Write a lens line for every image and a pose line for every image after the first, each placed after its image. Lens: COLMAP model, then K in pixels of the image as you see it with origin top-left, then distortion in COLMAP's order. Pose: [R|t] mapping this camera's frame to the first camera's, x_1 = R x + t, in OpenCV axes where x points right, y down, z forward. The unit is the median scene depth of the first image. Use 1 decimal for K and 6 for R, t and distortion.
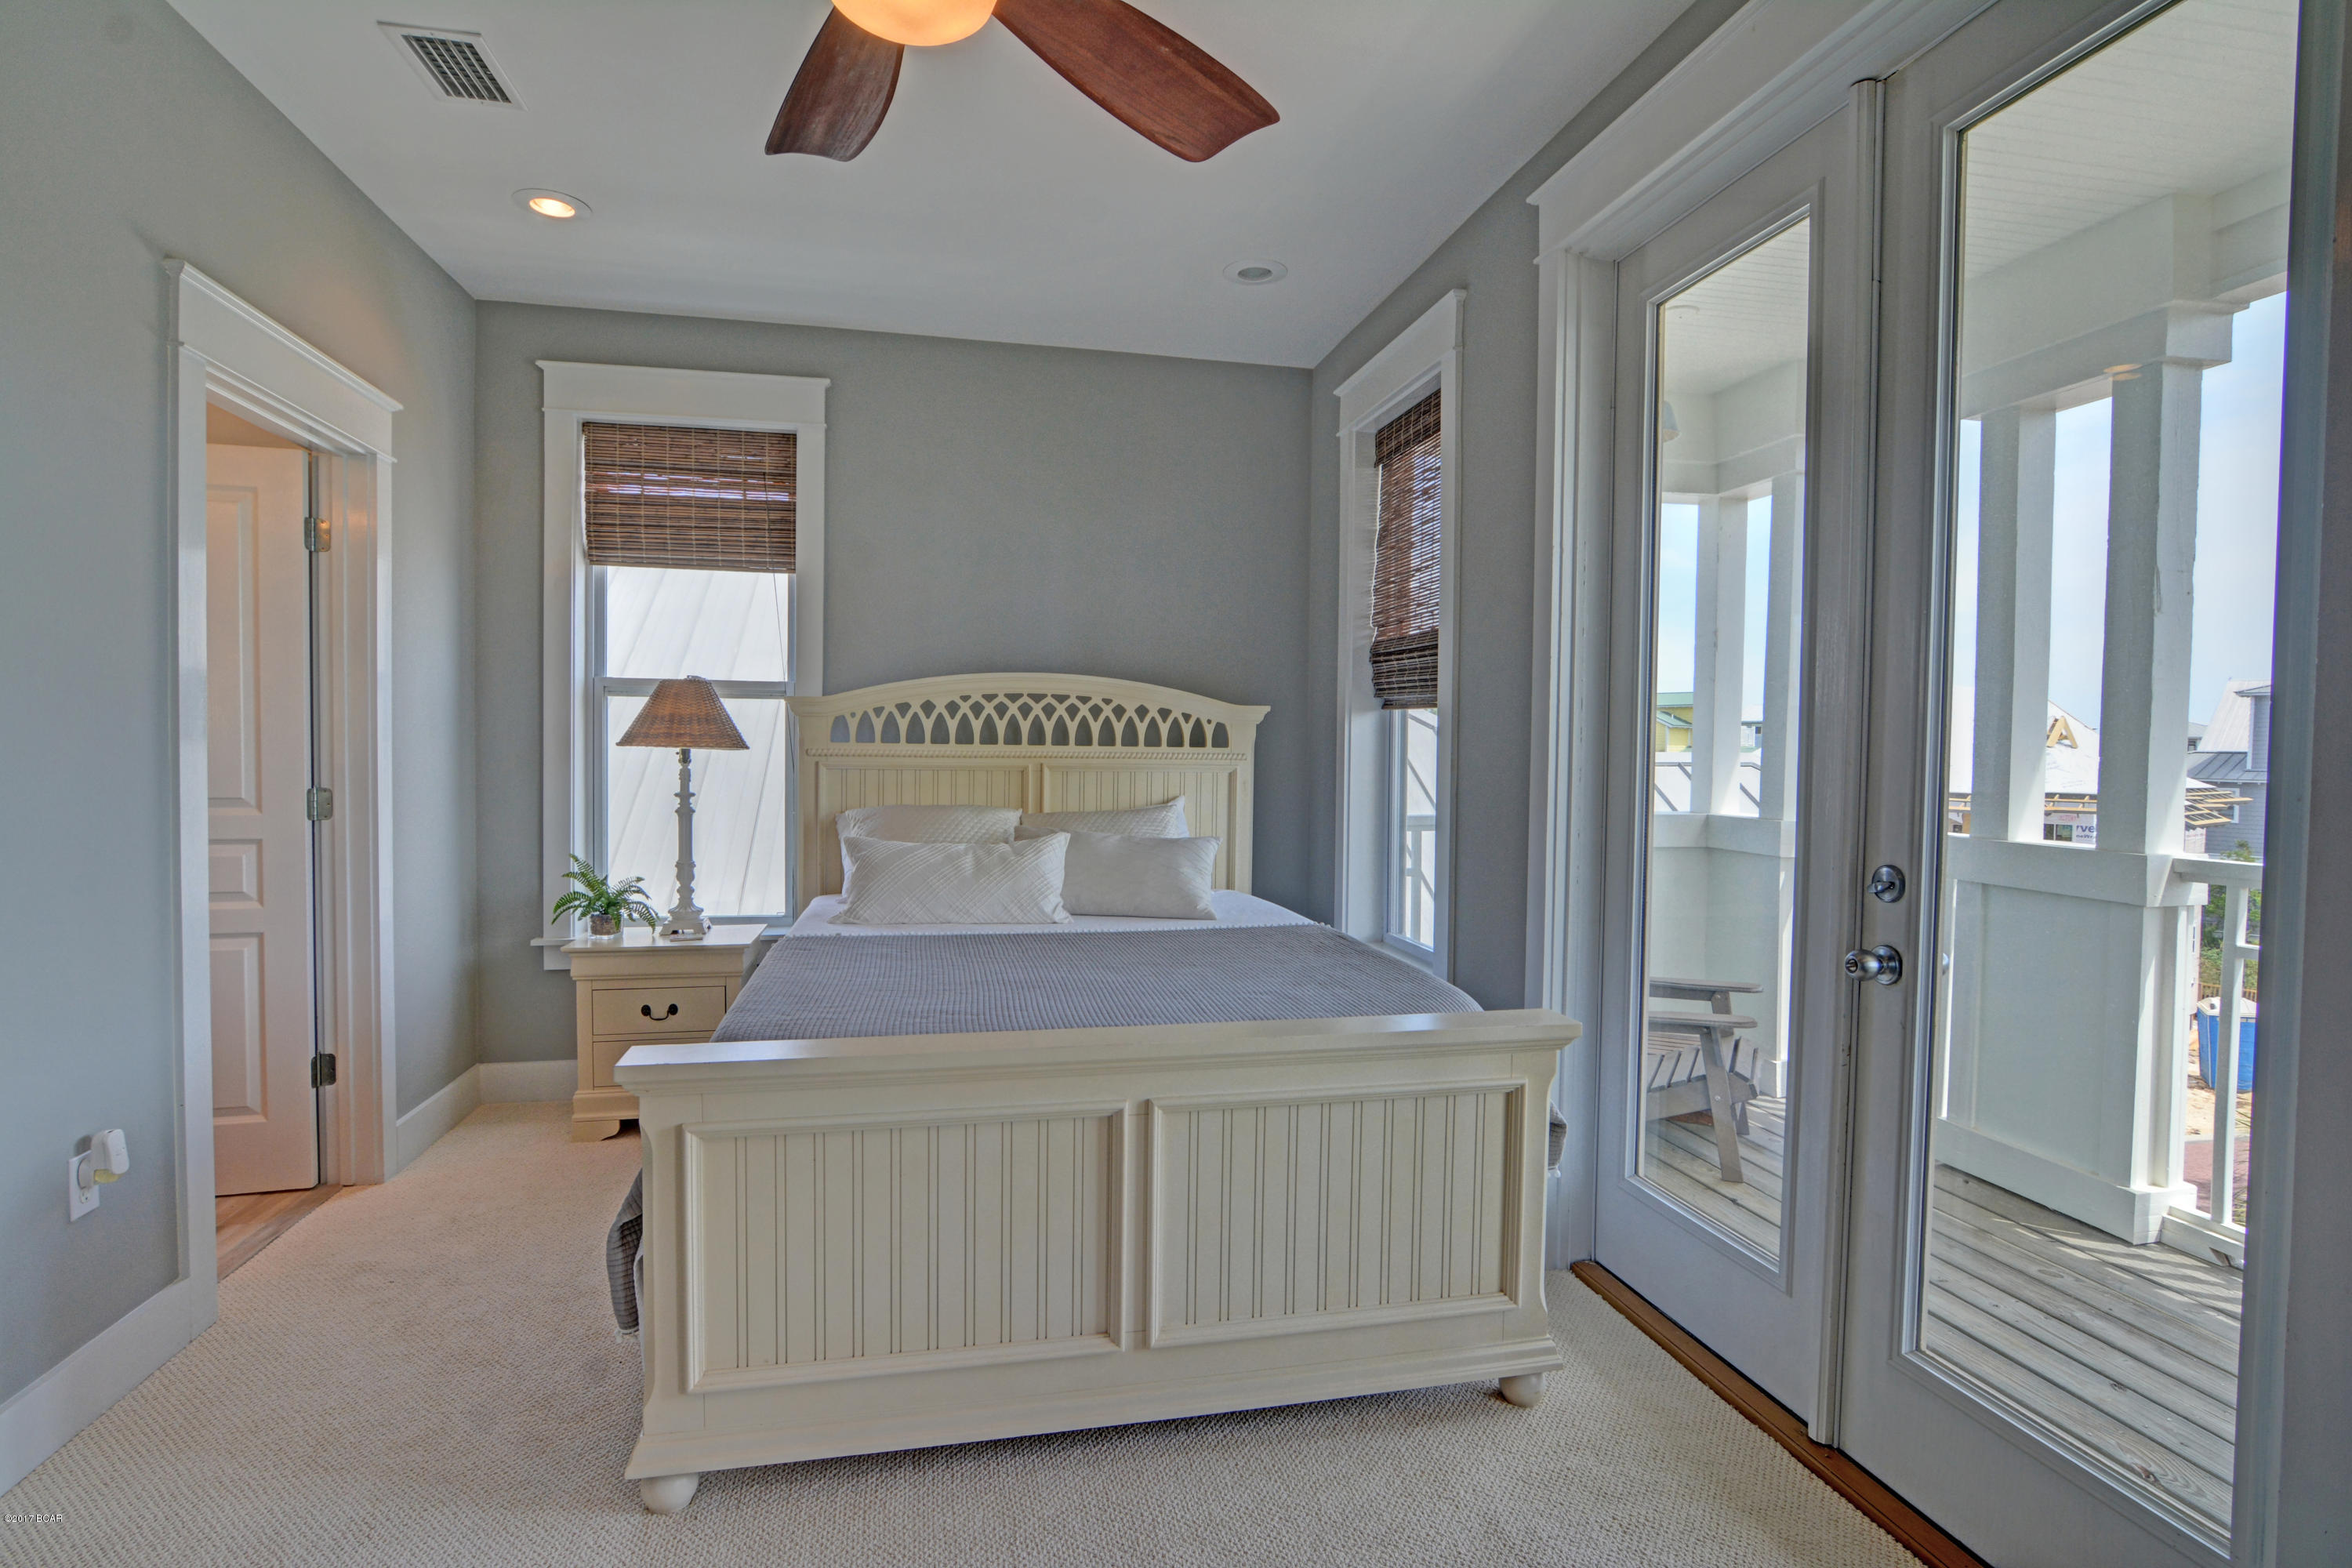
lens RADIAL K [[1137.5, 0, 1163.8], [0, 1137.5, 778.5], [0, 0, 1]] dist [-0.019527, 0.003782]
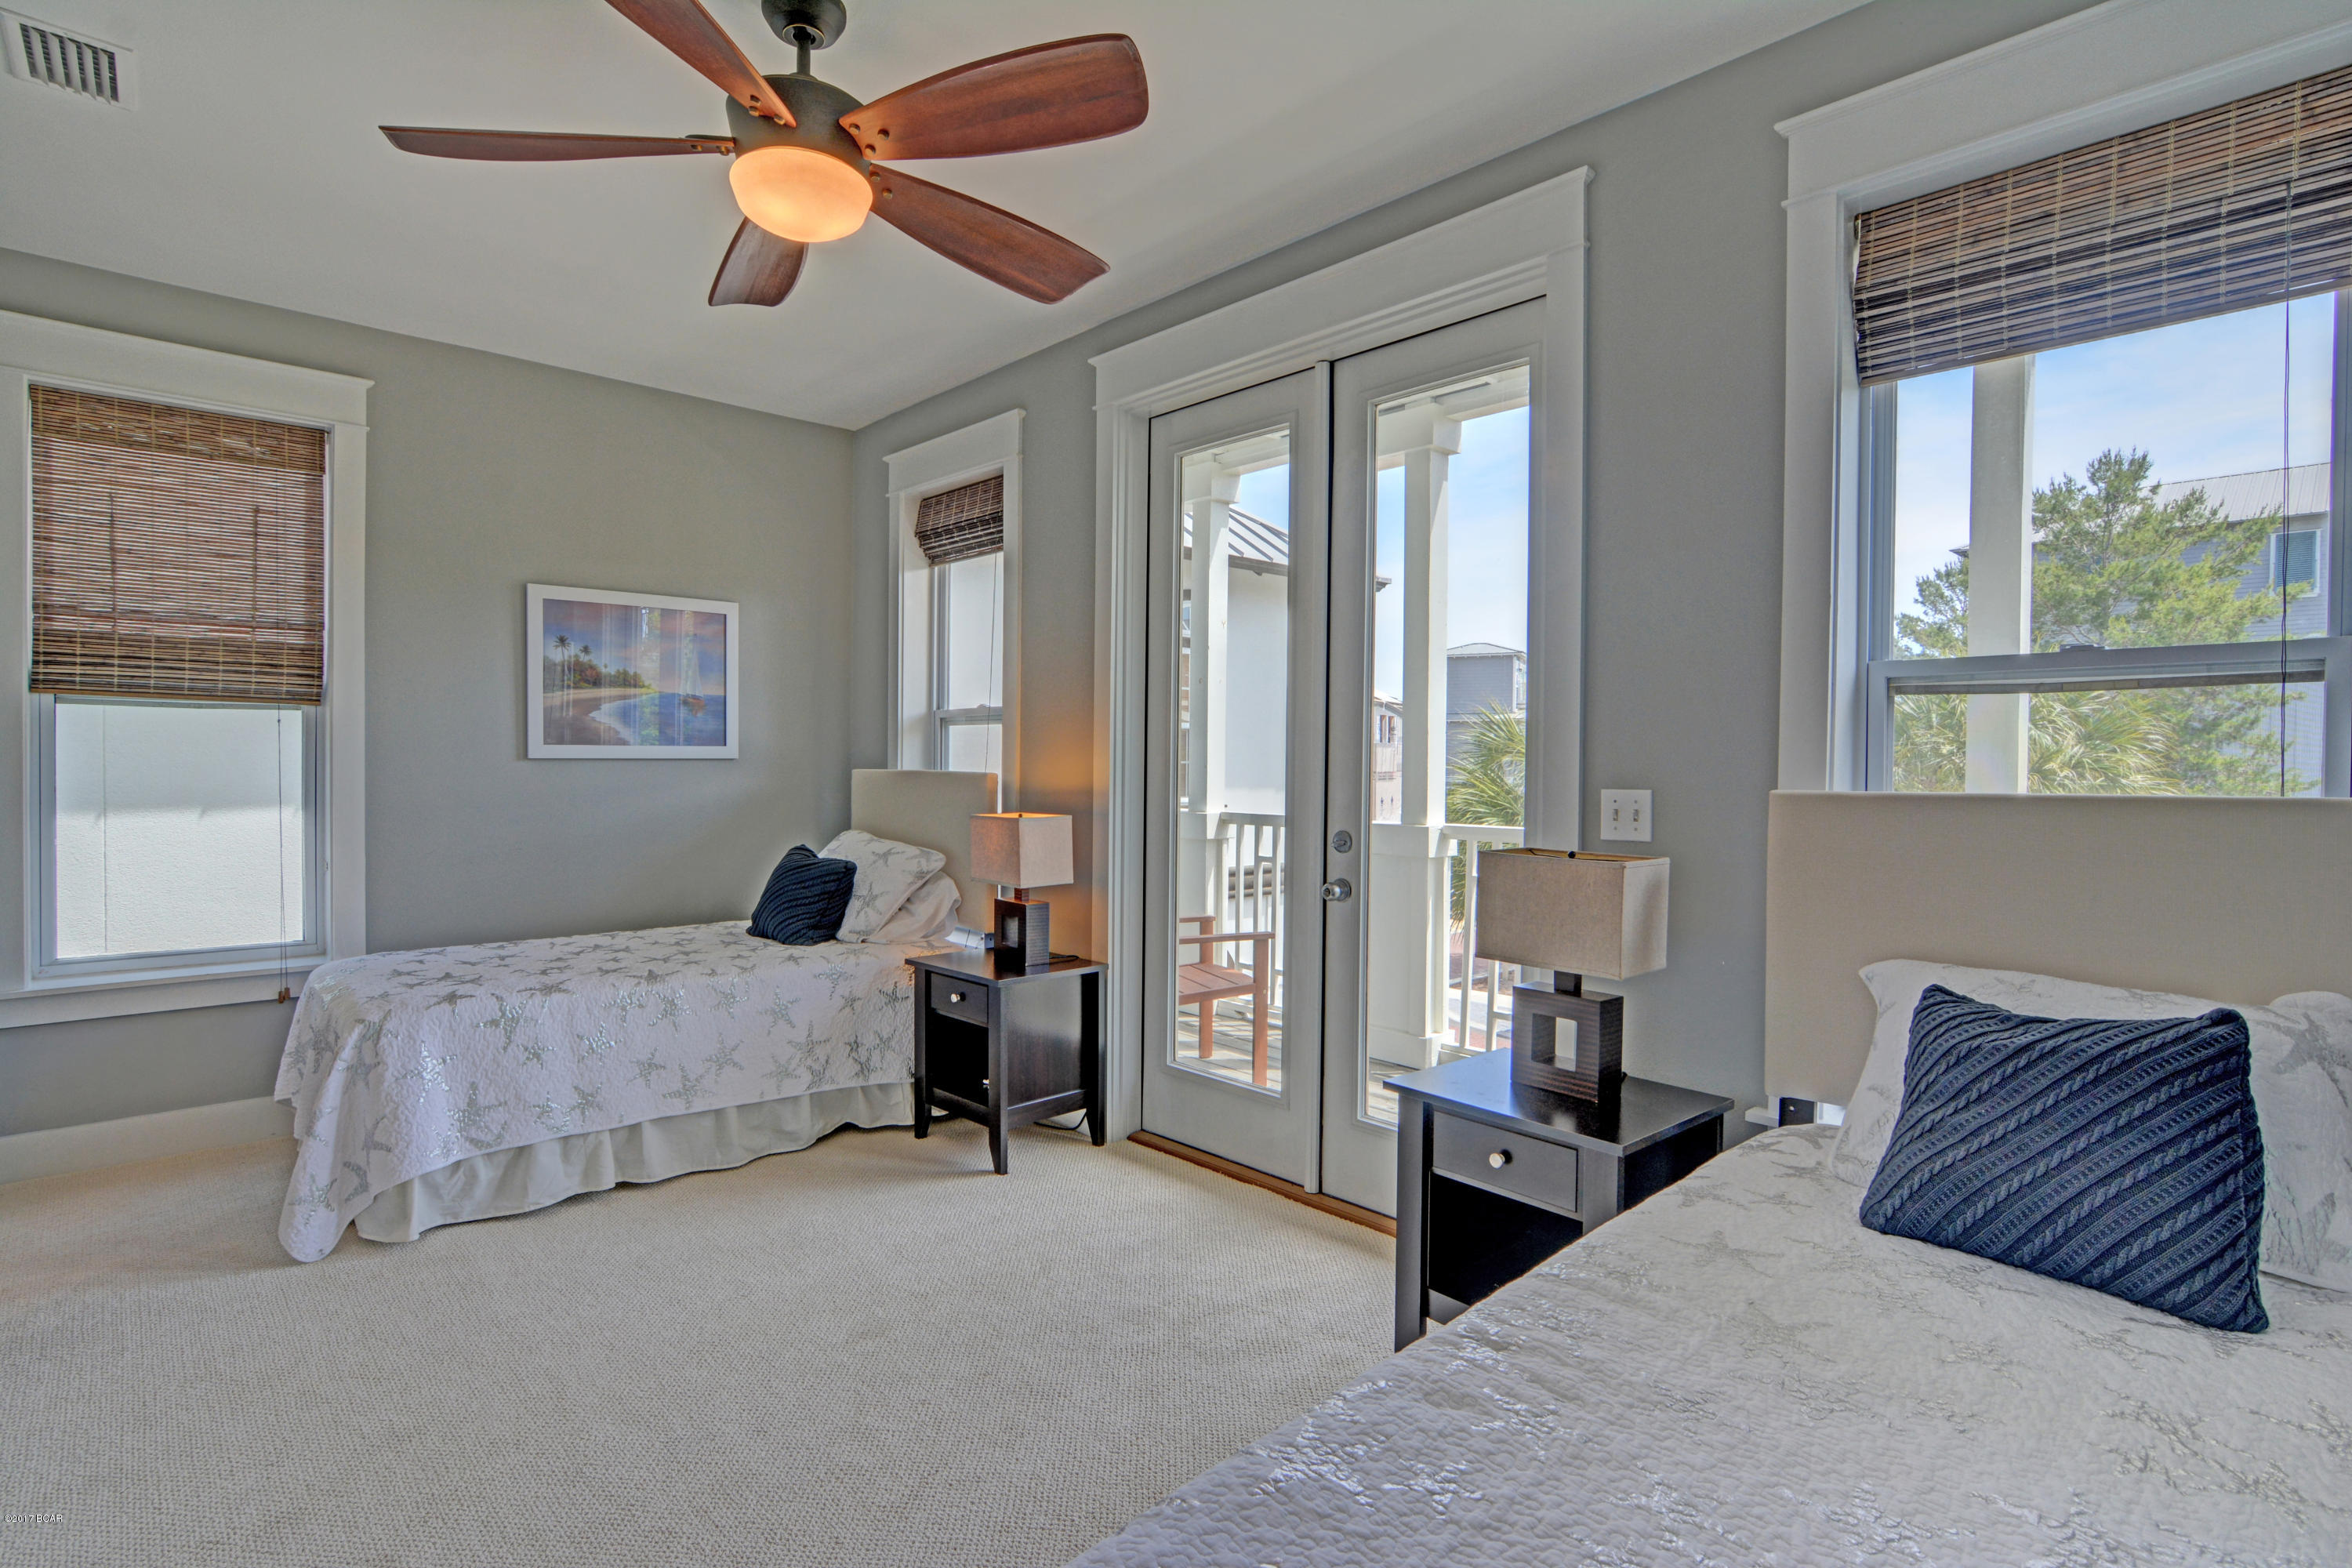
lens RADIAL K [[1137.5, 0, 1149.6], [0, 1137.5, 764.2], [0, 0, 1]] dist [-0.019527, 0.003782]
pose [[0.859394, -0.008551, 0.511243, -0.224304], [0.020034, 0.999655, -0.016957, 0.000620], [-0.510922, 0.024815, 0.859269, -0.146700]]
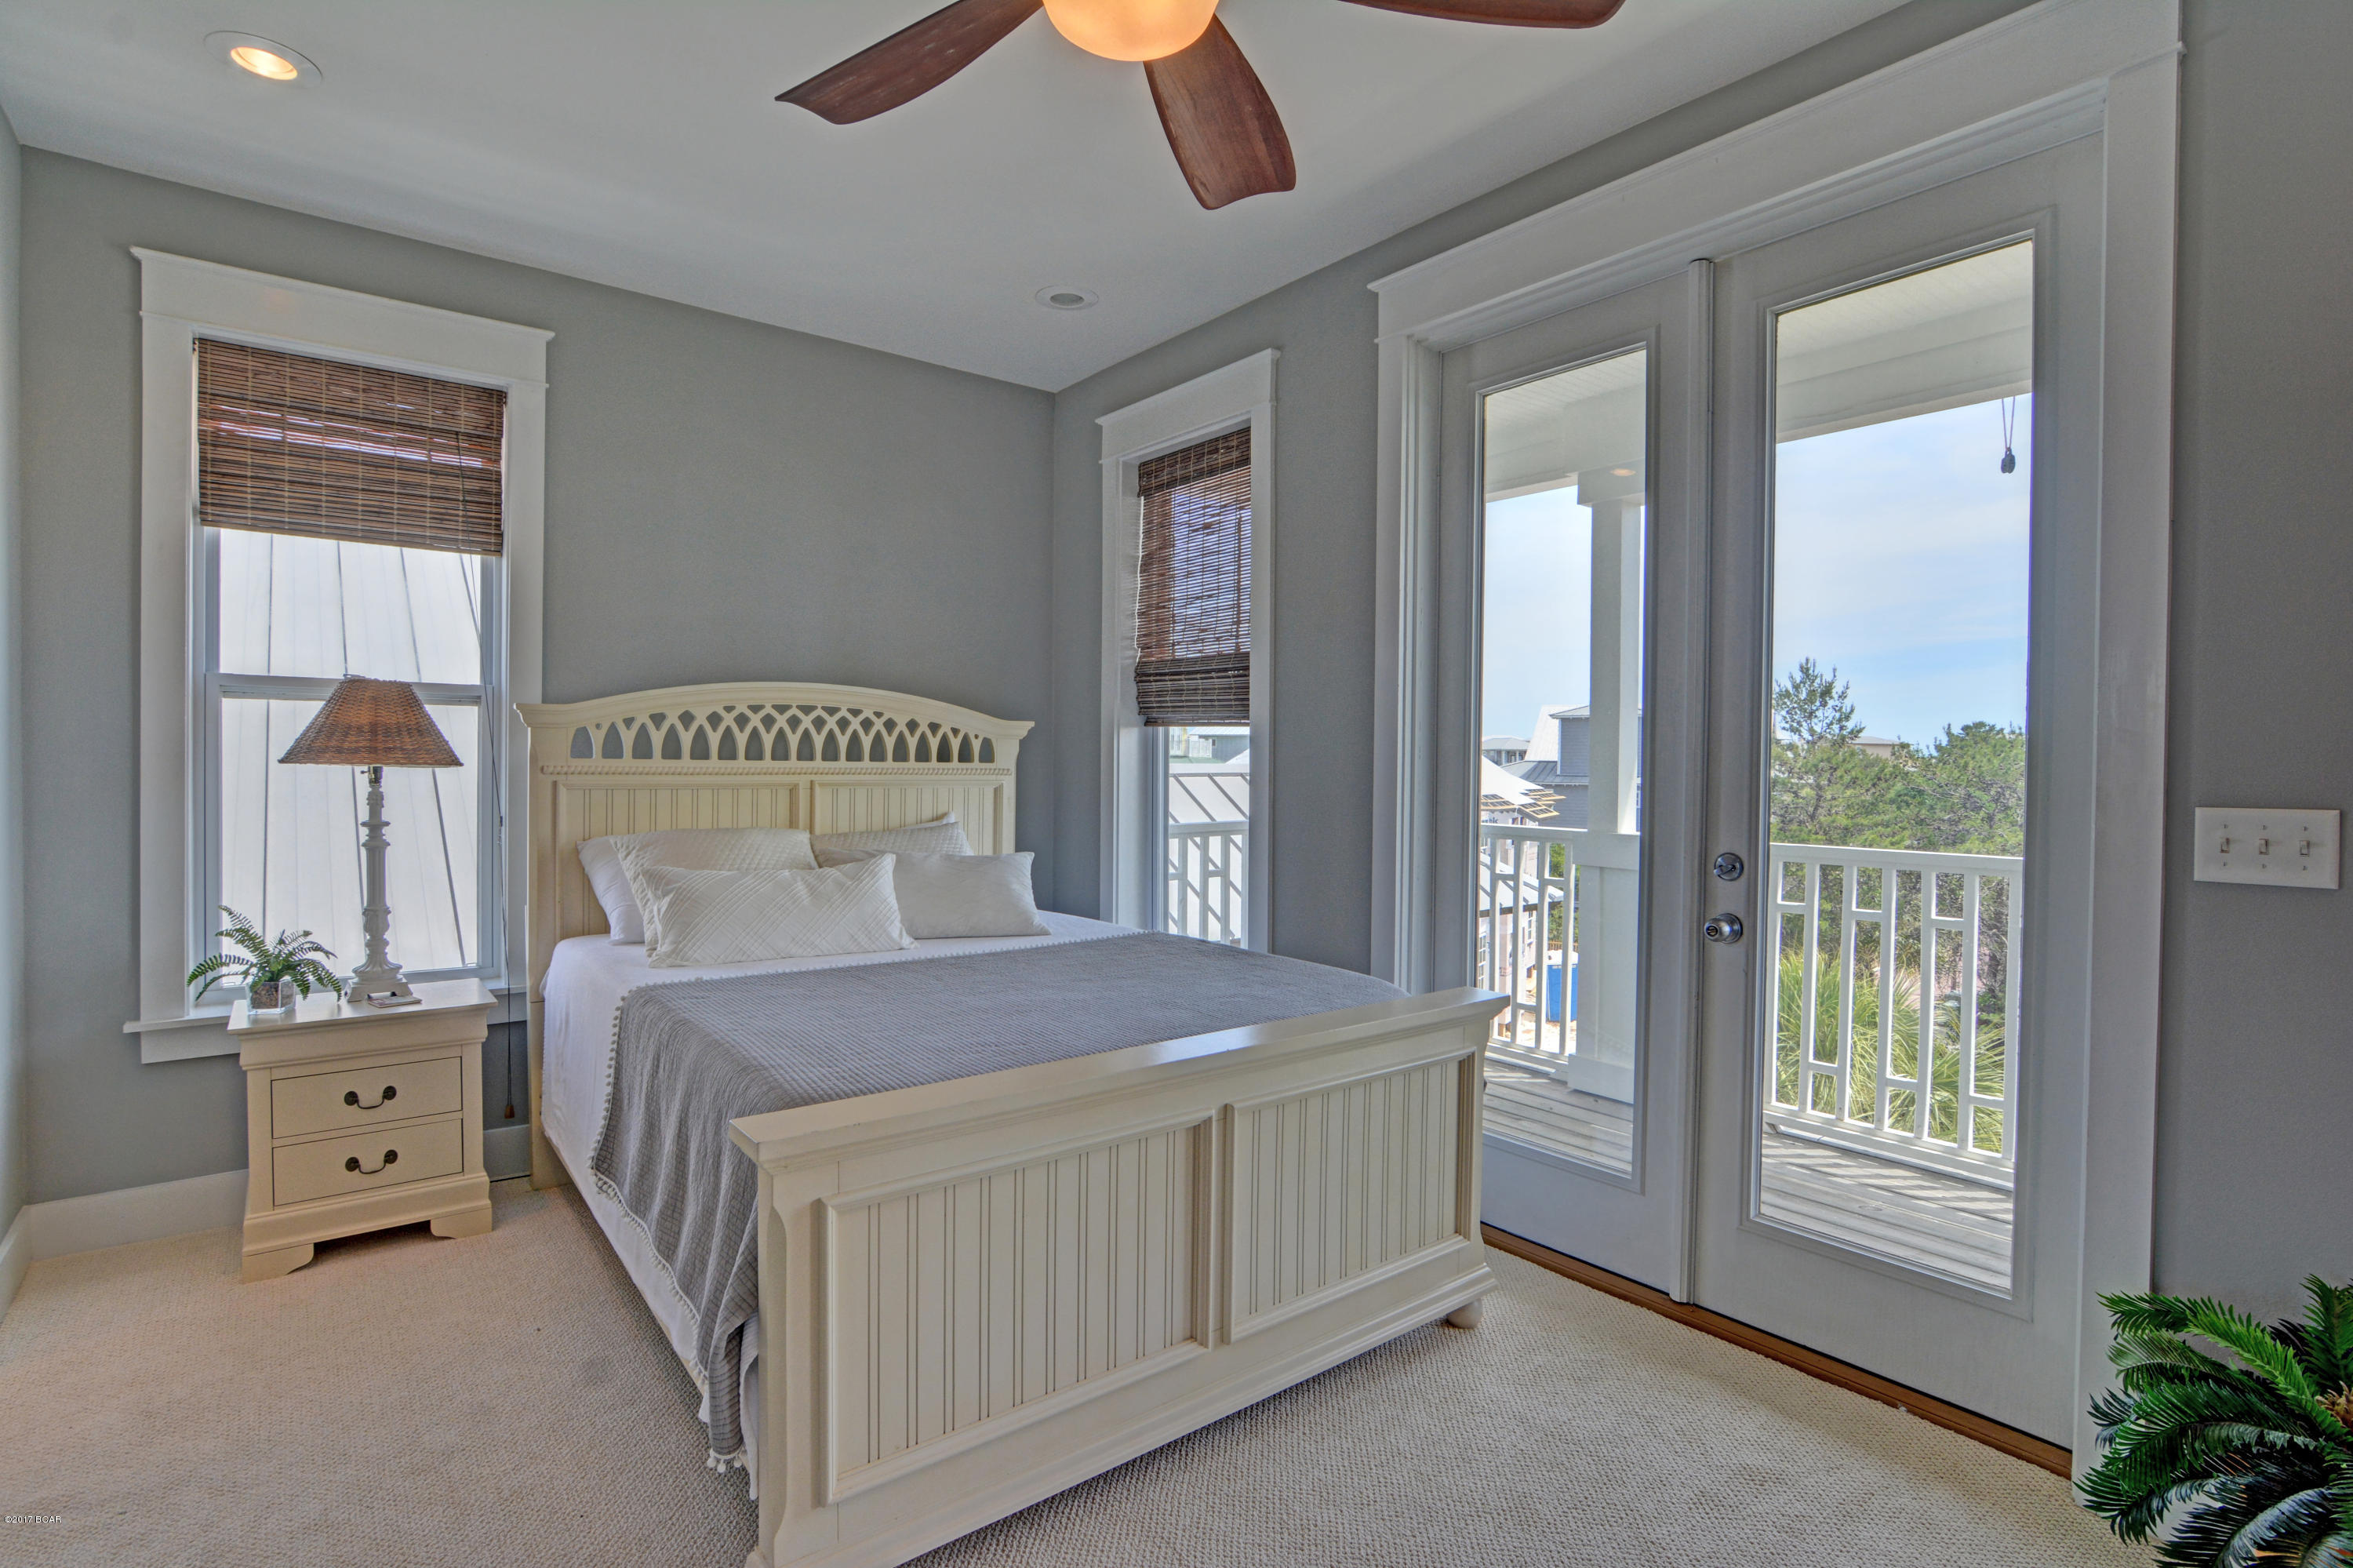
lens RADIAL K [[1138.0, 0, 1157.4], [0, 1138.0, 778.8], [0, 0, 1]] dist [-0.019527, 0.003782]
pose [[0.902019, -0.009060, 0.431602, -0.259004], [0.013062, 0.999895, -0.006309, -0.005121], [-0.431500, 0.011328, 0.902042, 0.041945]]
